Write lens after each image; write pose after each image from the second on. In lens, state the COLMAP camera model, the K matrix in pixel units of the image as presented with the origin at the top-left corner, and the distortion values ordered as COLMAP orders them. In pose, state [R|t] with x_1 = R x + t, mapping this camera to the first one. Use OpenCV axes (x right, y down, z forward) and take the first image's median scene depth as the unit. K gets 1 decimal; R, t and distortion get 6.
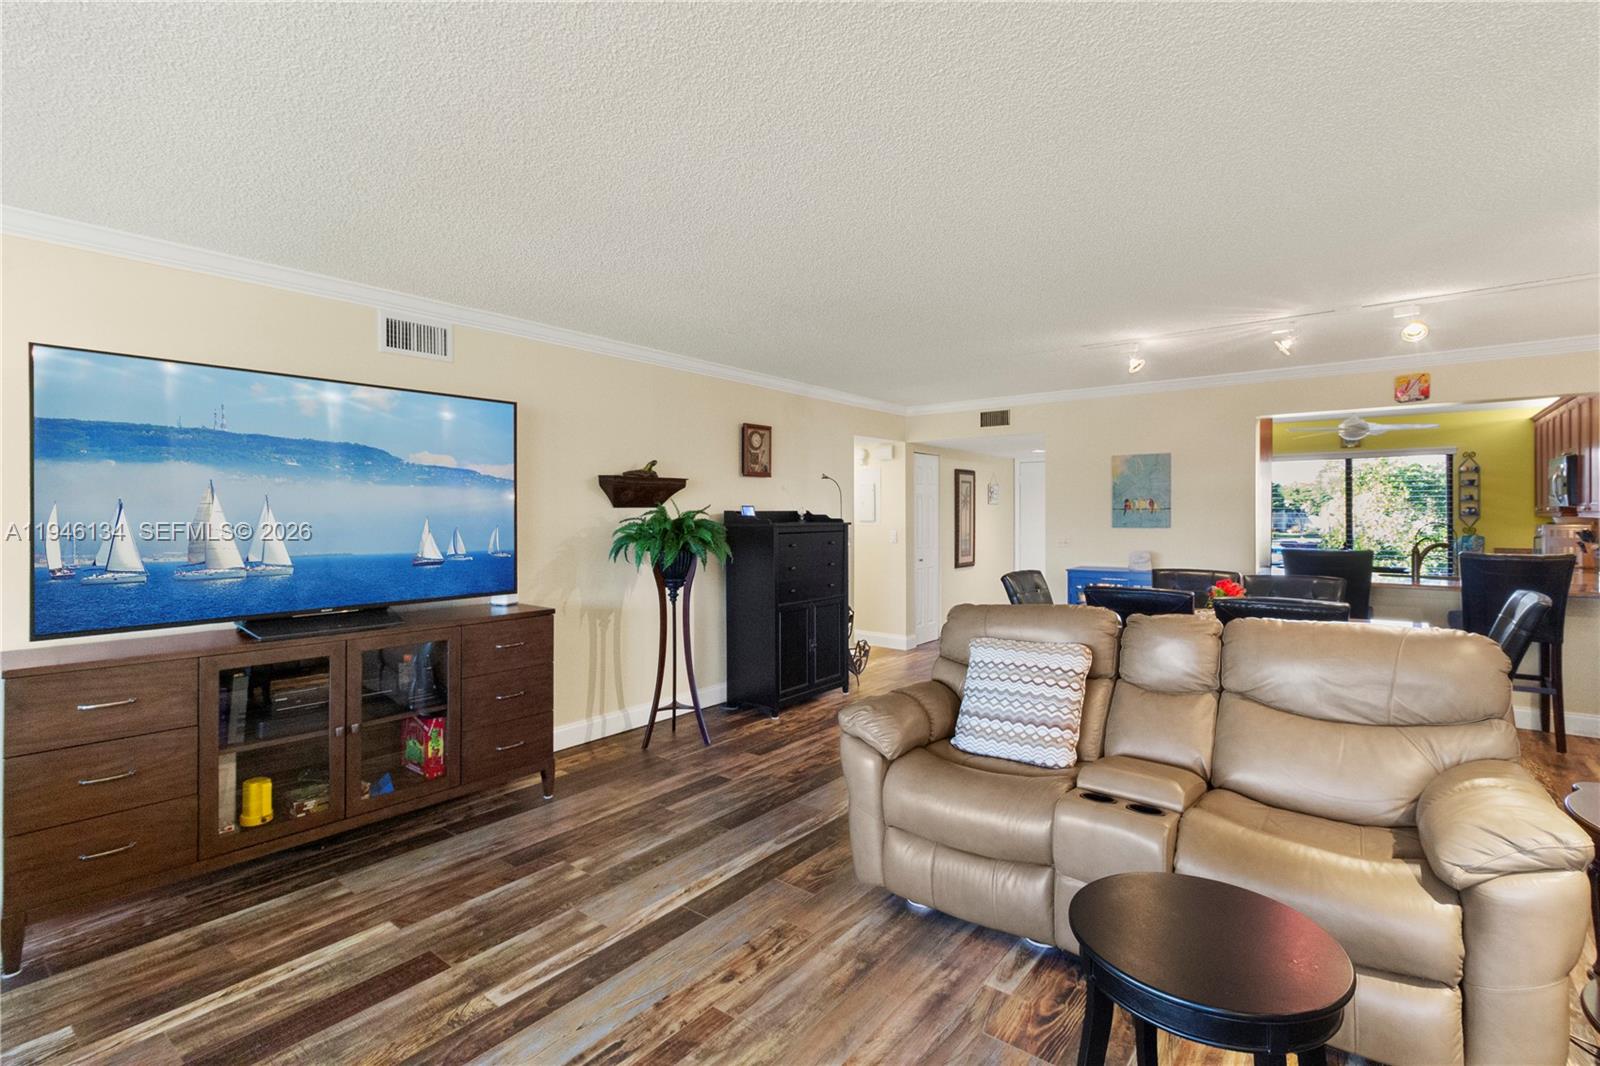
lens RADIAL K [[739.1, 0, 814.8], [0, 739.1, 515.4], [0, 0, 1]] dist [0.002646, 0.000211]
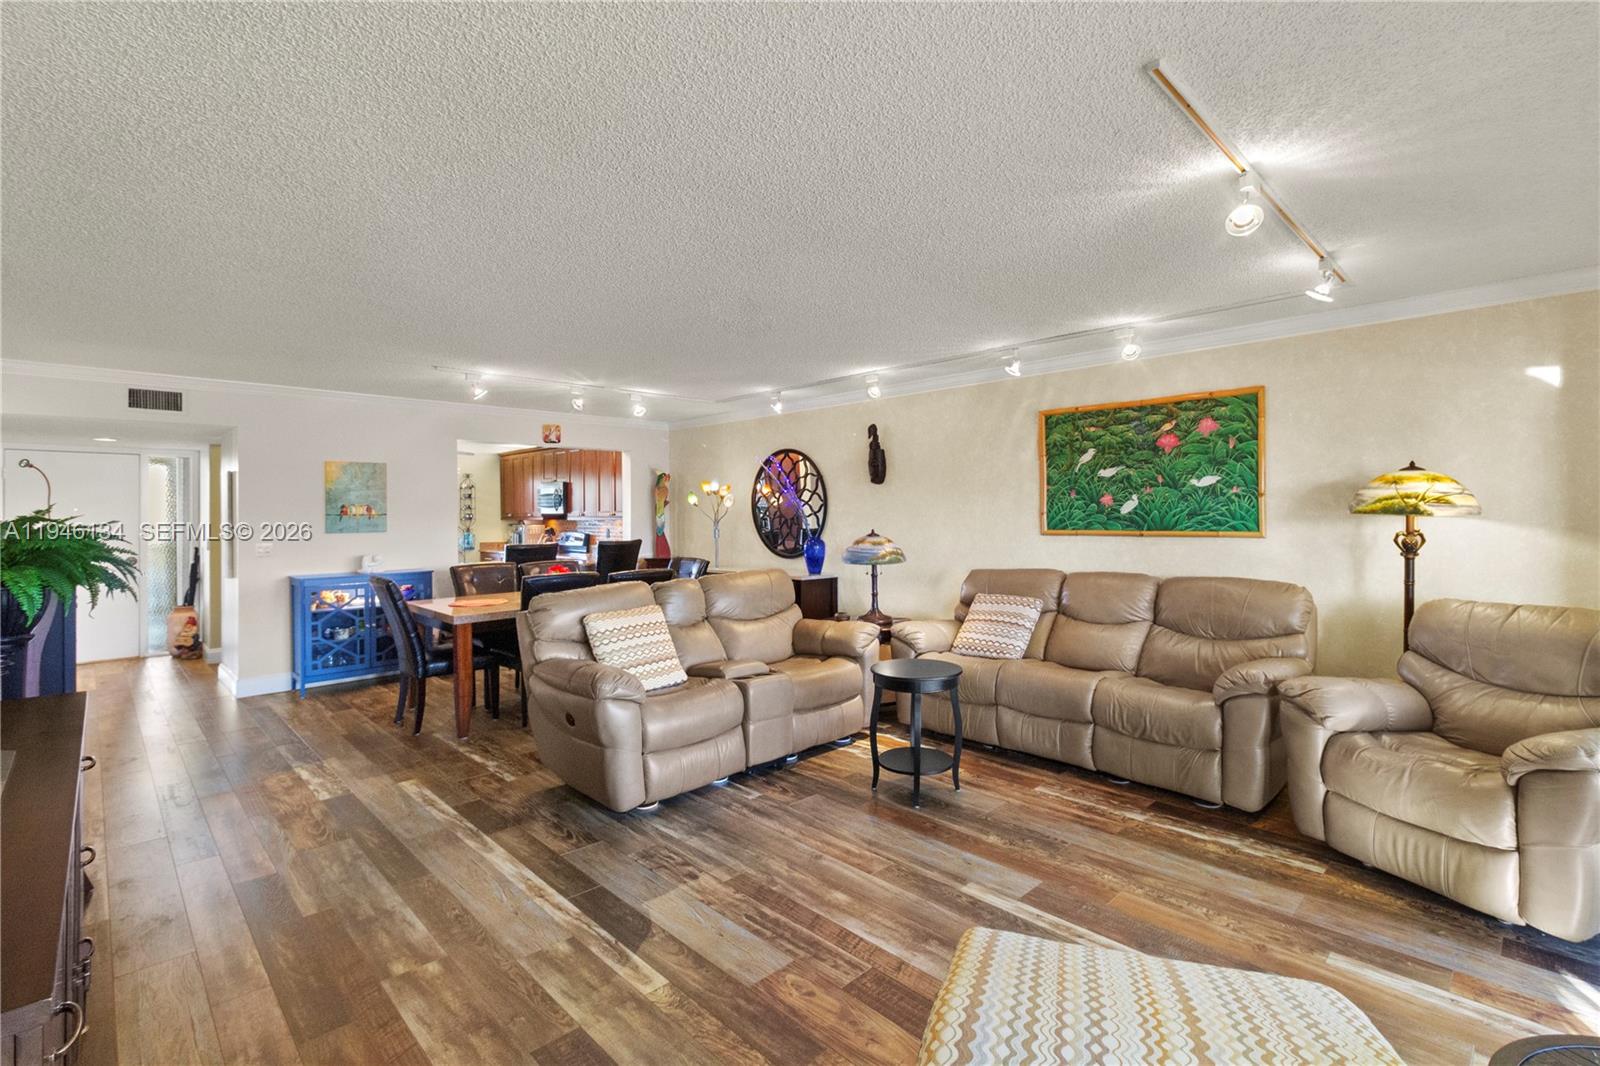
lens RADIAL K [[739.5, 0, 816.4], [0, 739.5, 503.2], [0, 0, 1]] dist [0.009989, -0.002124]
pose [[0.134313, 0.015891, 0.990811, -1.217879], [0.008212, 0.999819, -0.017149, -0.003599], [-0.990905, 0.010440, 0.134159, 0.531905]]
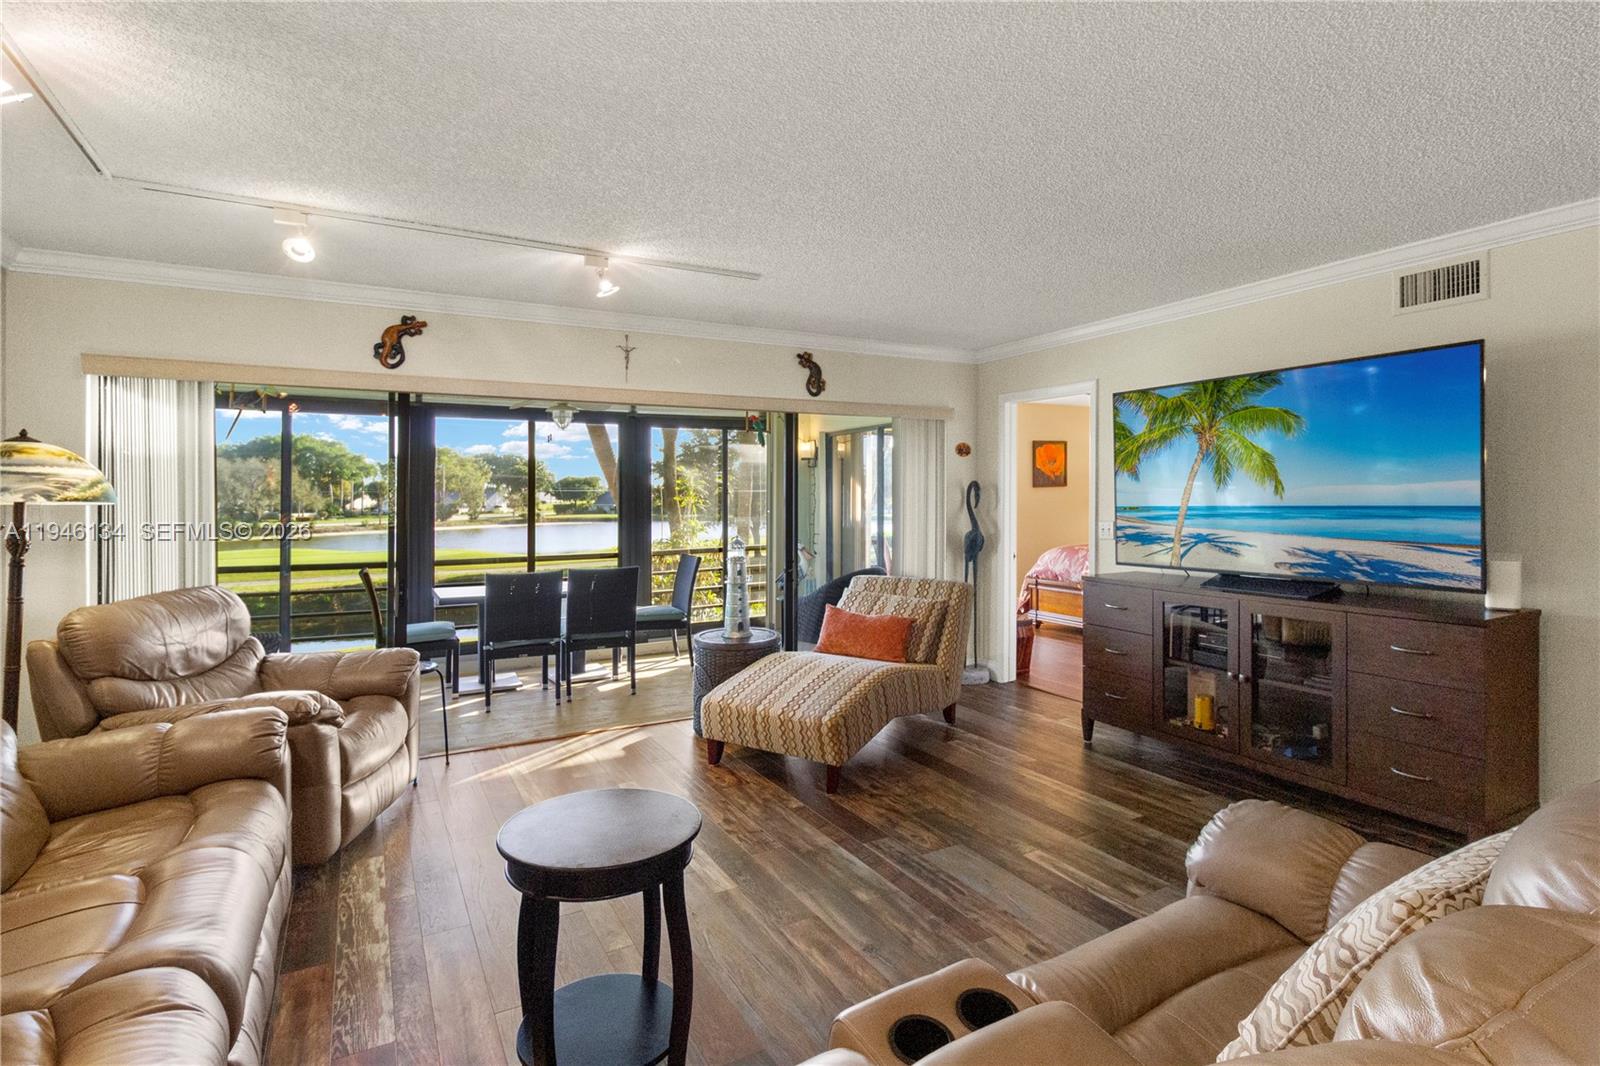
lens RADIAL K [[787.5, 0, 810.6], [0, 787.5, 502.6], [0, 0, 1]] dist [-0.004665, 0.002364]
pose [[-0.388539, 0.012878, -0.921342, 0.870645], [0.007827, 0.999912, 0.010676, -0.002501], [0.921399, -0.003063, -0.388605, 1.000738]]
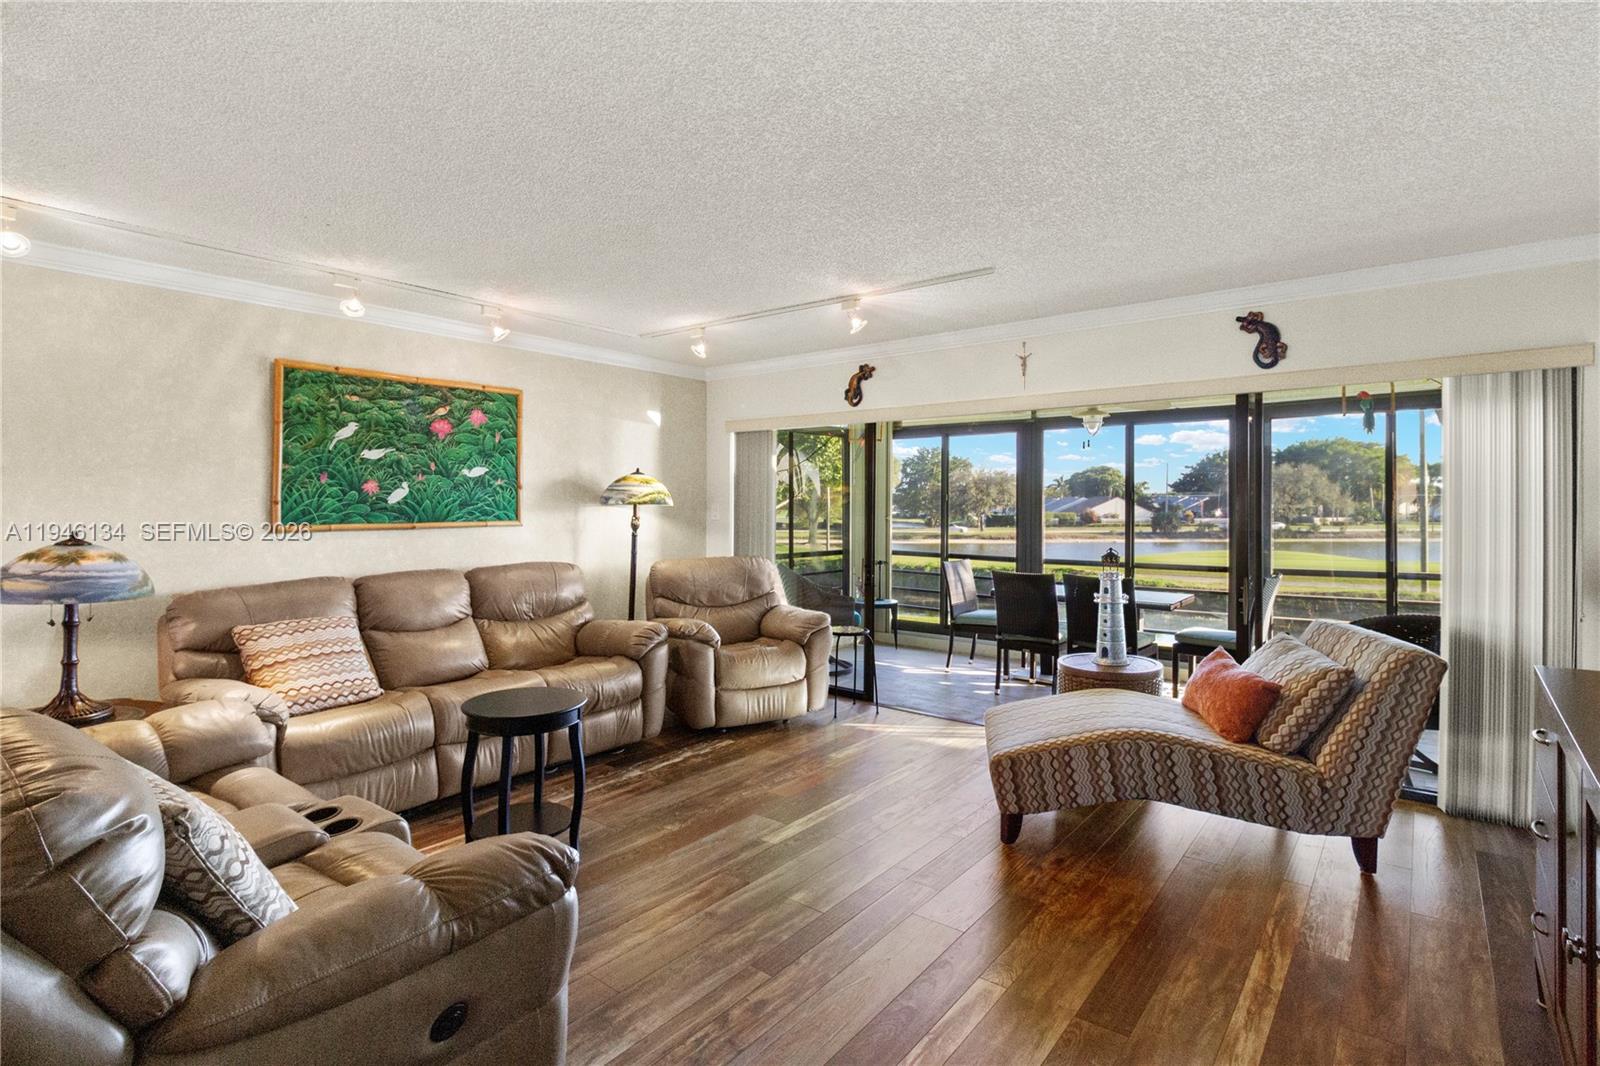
lens RADIAL K [[787.5, 0, 813.1], [0, 787.5, 502.6], [0, 0, 1]] dist [-0.004665, 0.002364]
pose [[-0.999994, 0.003049, 0.001921, -0.164368], [0.003046, 0.999994, -0.001524, 0.000568], [-0.001926, -0.001518, -0.999997, 1.742366]]
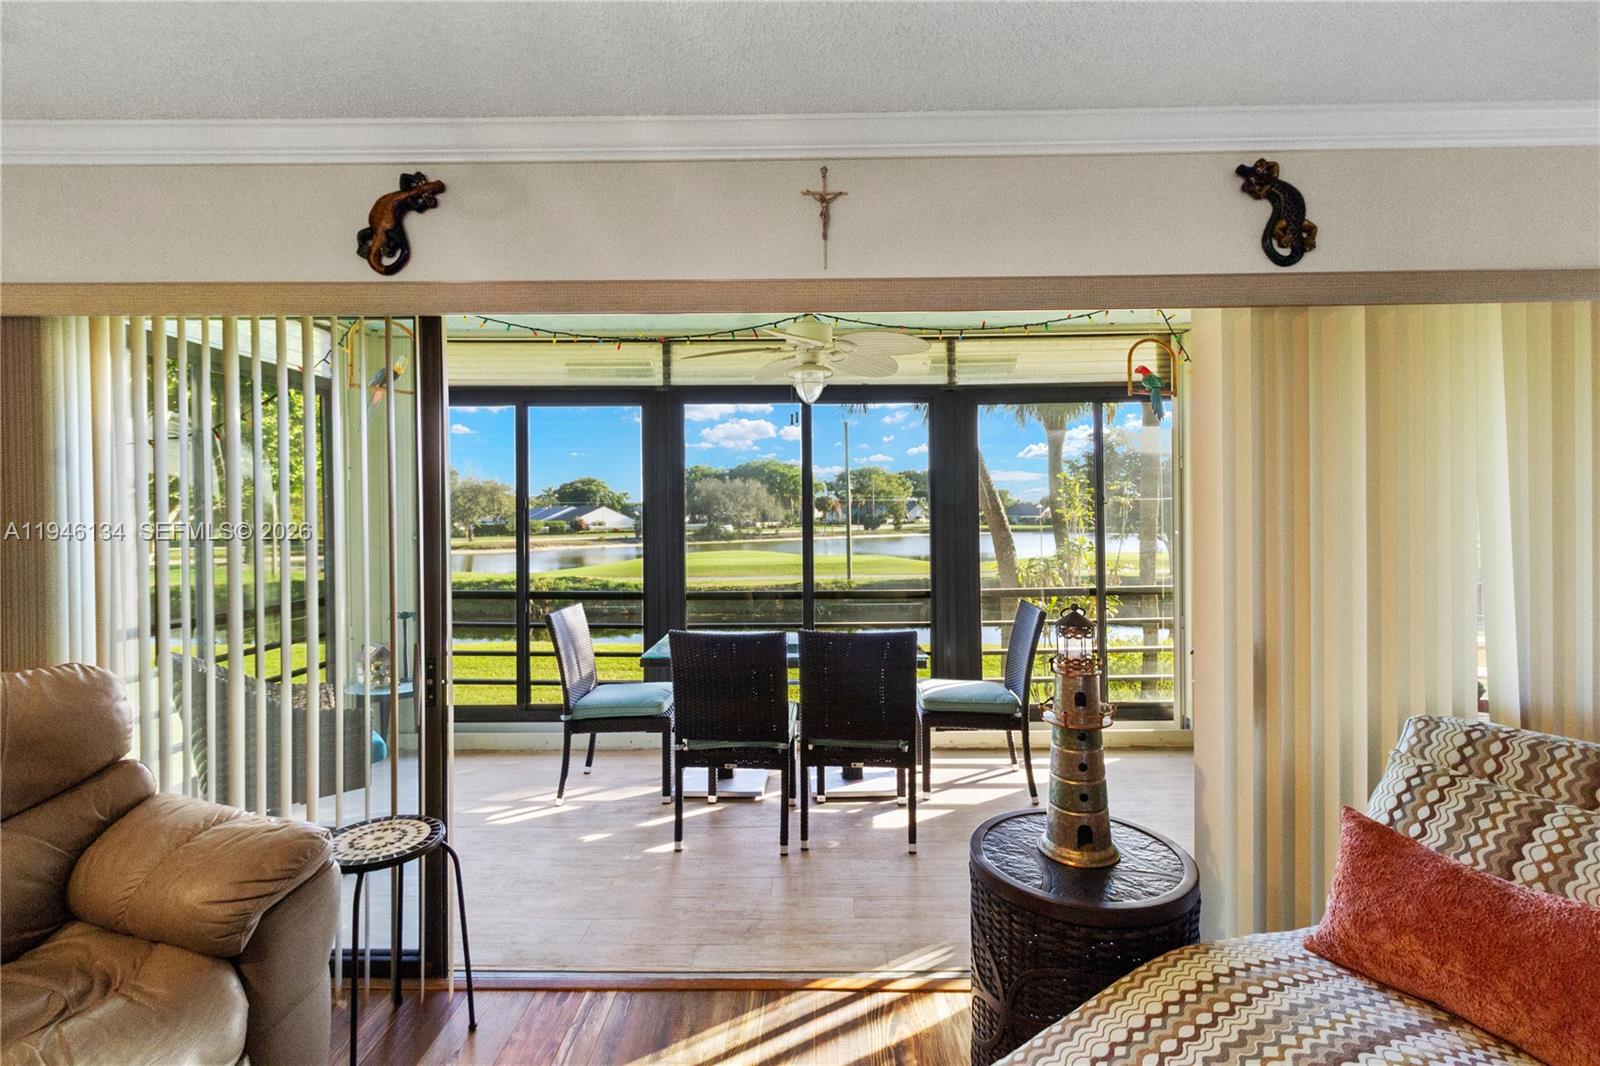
lens RADIAL K [[739.5, 0, 812.1], [0, 739.5, 509.8], [0, 0, 1]] dist [0.009989, -0.002124]
pose [[-0.798123, 0.007598, -0.602447, -0.149084], [0.009361, 0.999956, 0.000210, 0.001392], [0.602422, -0.005472, -0.798159, 0.538099]]
